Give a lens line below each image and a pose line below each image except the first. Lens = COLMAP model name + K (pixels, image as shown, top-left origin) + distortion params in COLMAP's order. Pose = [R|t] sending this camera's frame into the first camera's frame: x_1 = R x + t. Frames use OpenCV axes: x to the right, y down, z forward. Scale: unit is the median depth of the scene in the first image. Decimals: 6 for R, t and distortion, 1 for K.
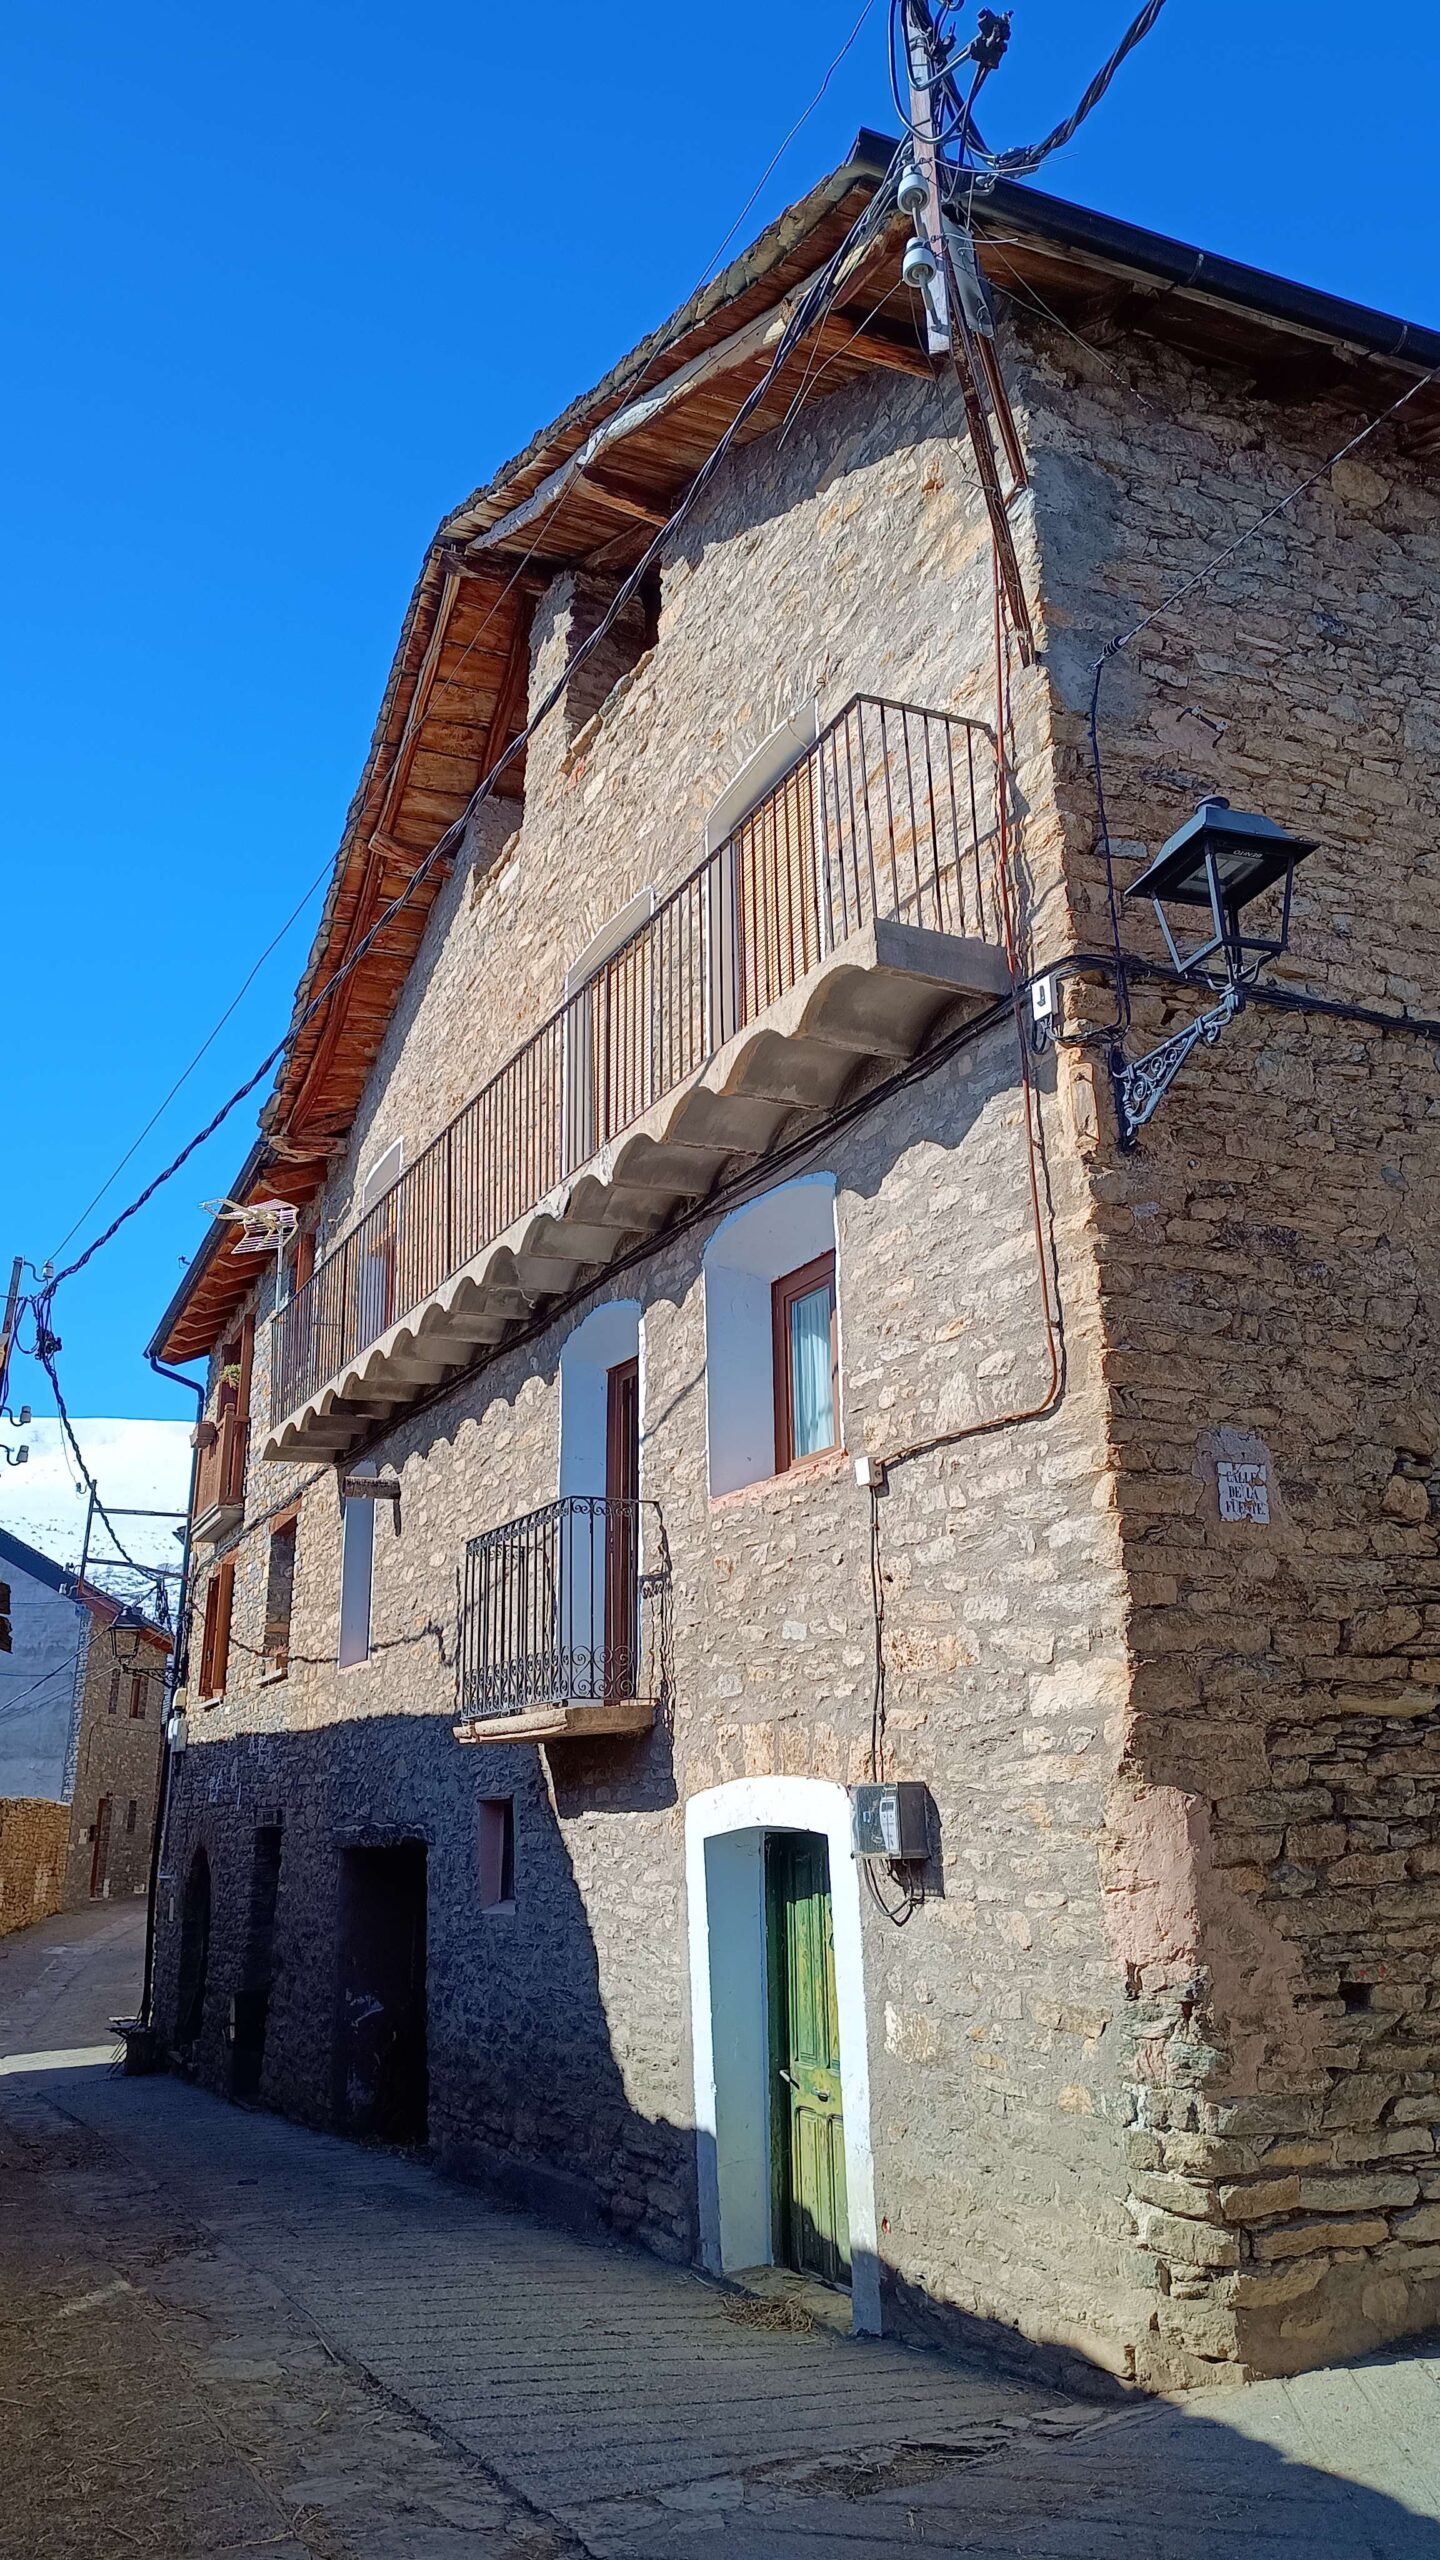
lens RADIAL K [[1708.1, 0, 719.2], [0, 1708.1, 1254.5], [0, 0, 1]] dist [0.038219, -0.040821]
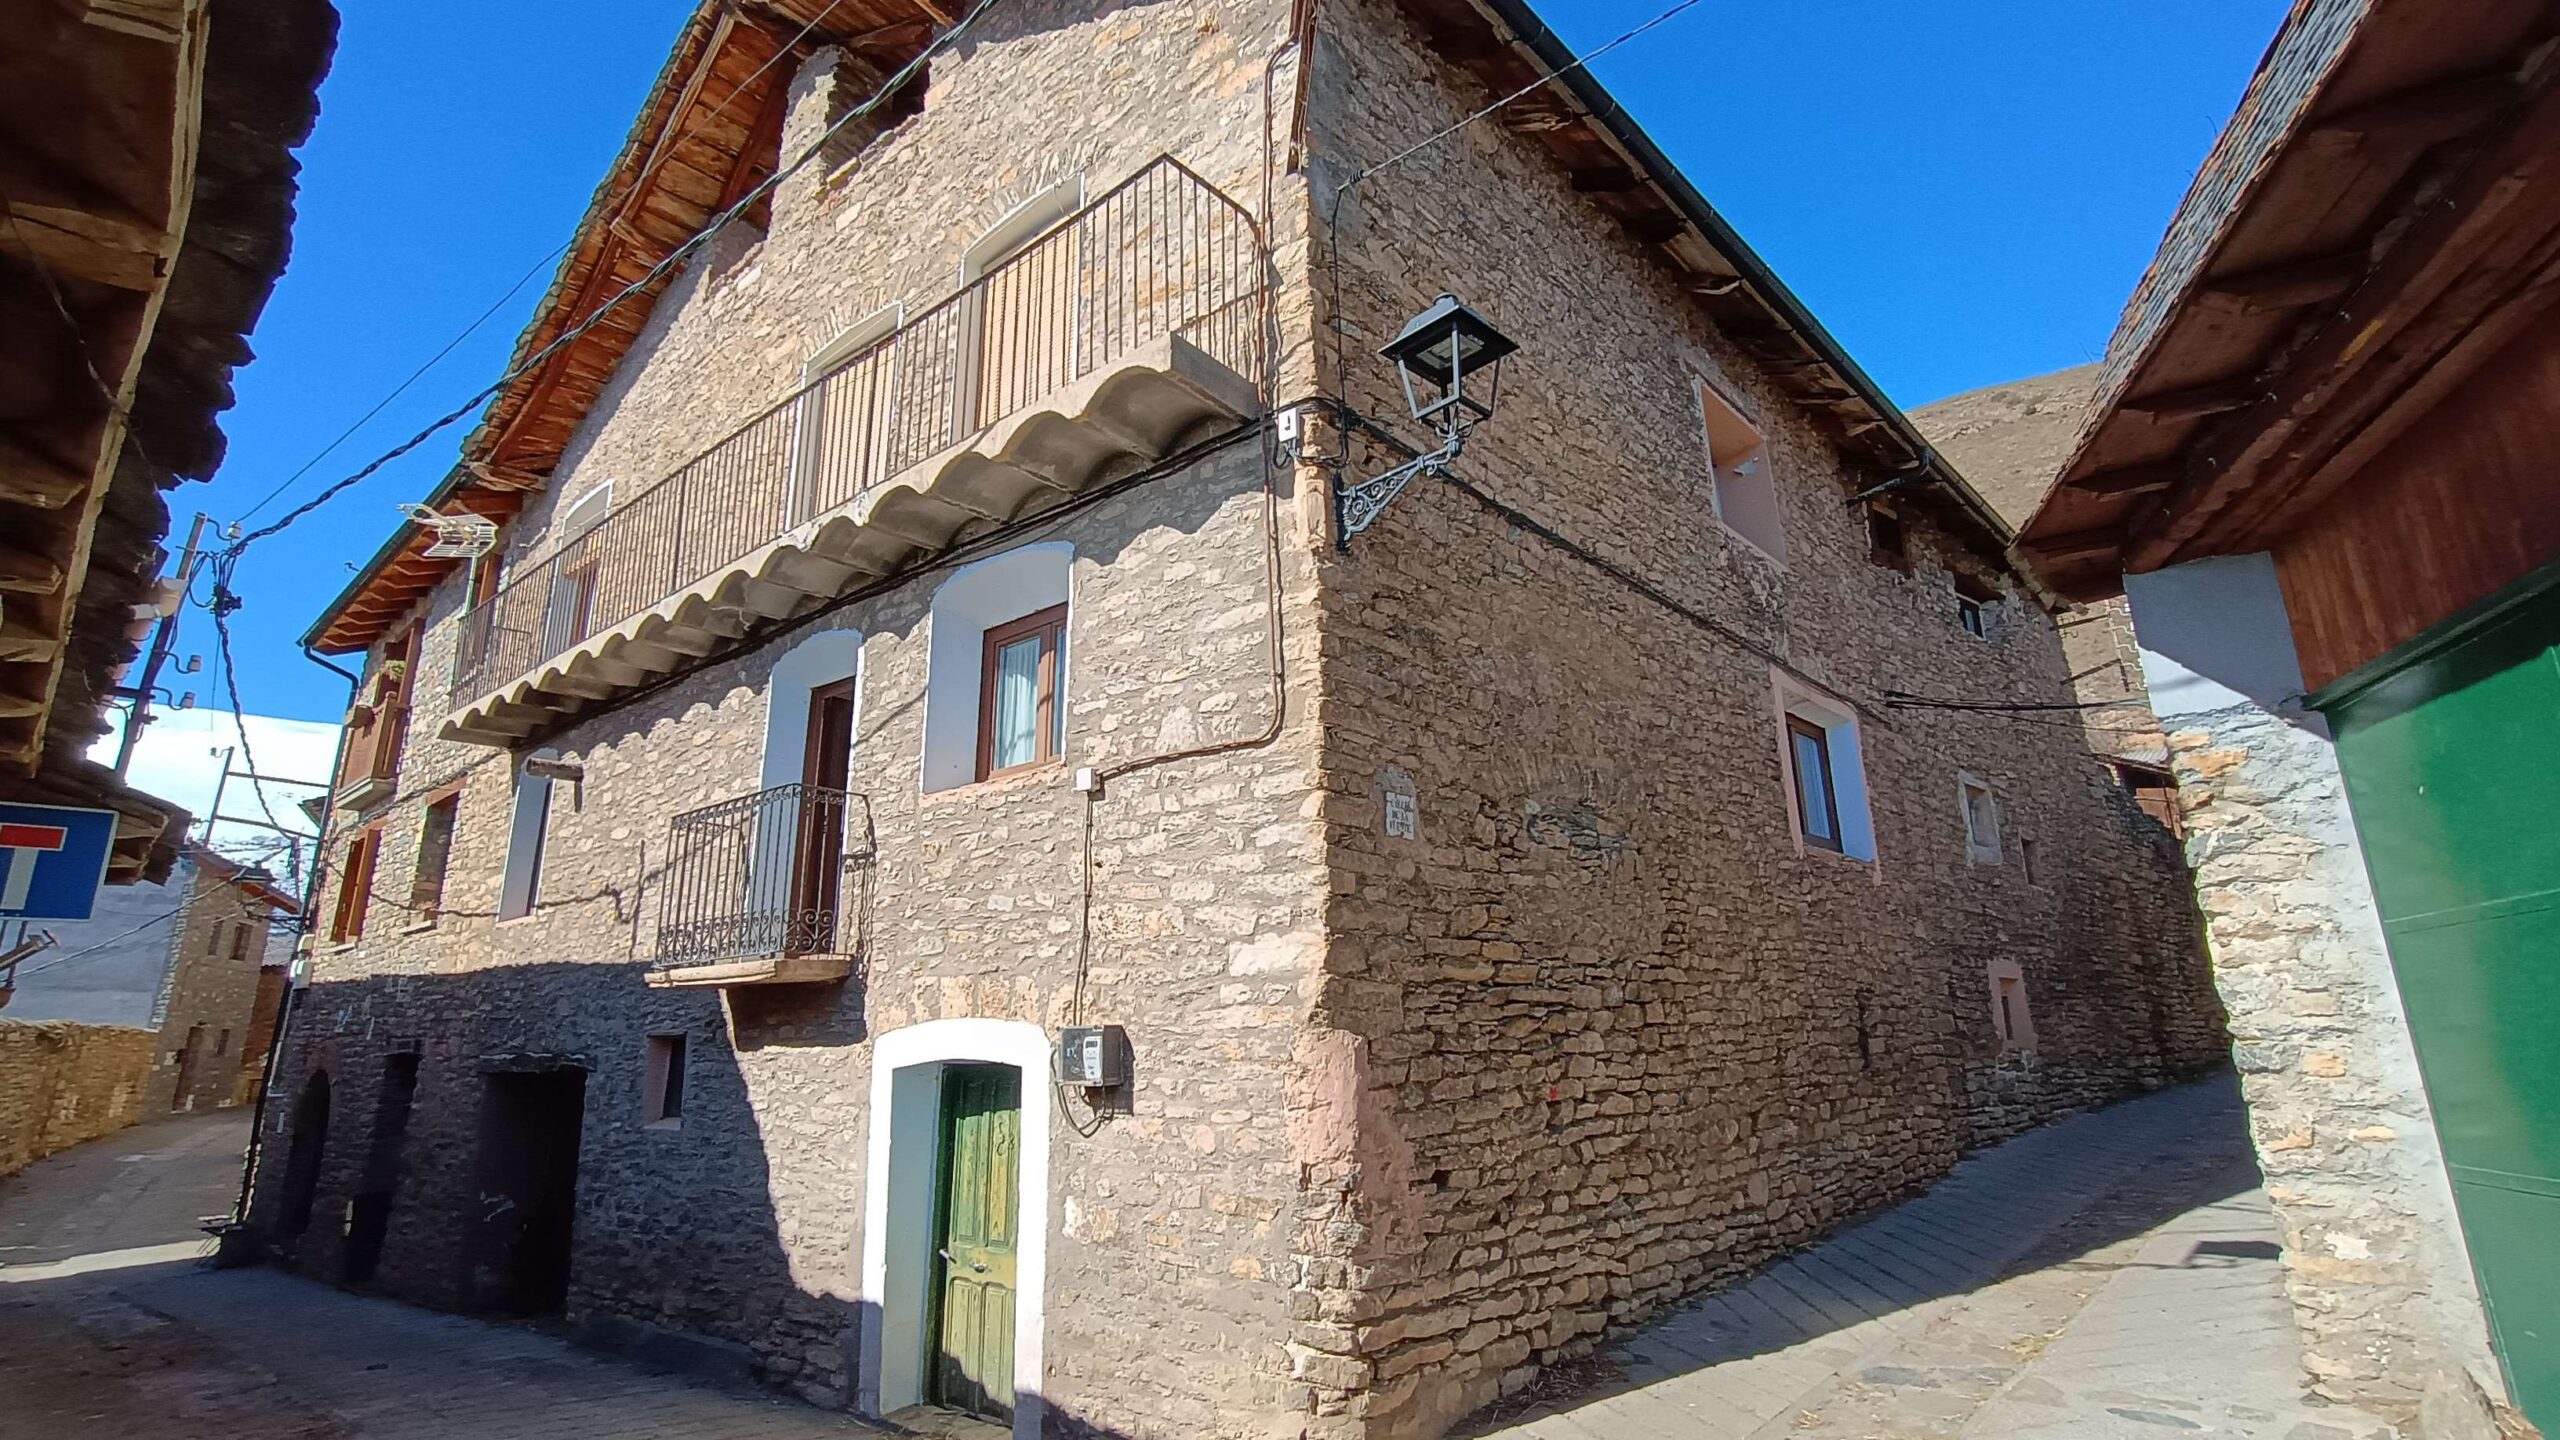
lens RADIAL K [[1149.5, 0, 1286.1], [0, 1149.5, 722.9], [0, 0, 1]] dist [-0.007074, 0.003183]
pose [[0.912485, 0.113863, 0.392946, -0.092264], [-0.130319, 0.991353, 0.015360, 0.043268], [-0.387799, -0.065225, 0.919433, 0.140740]]
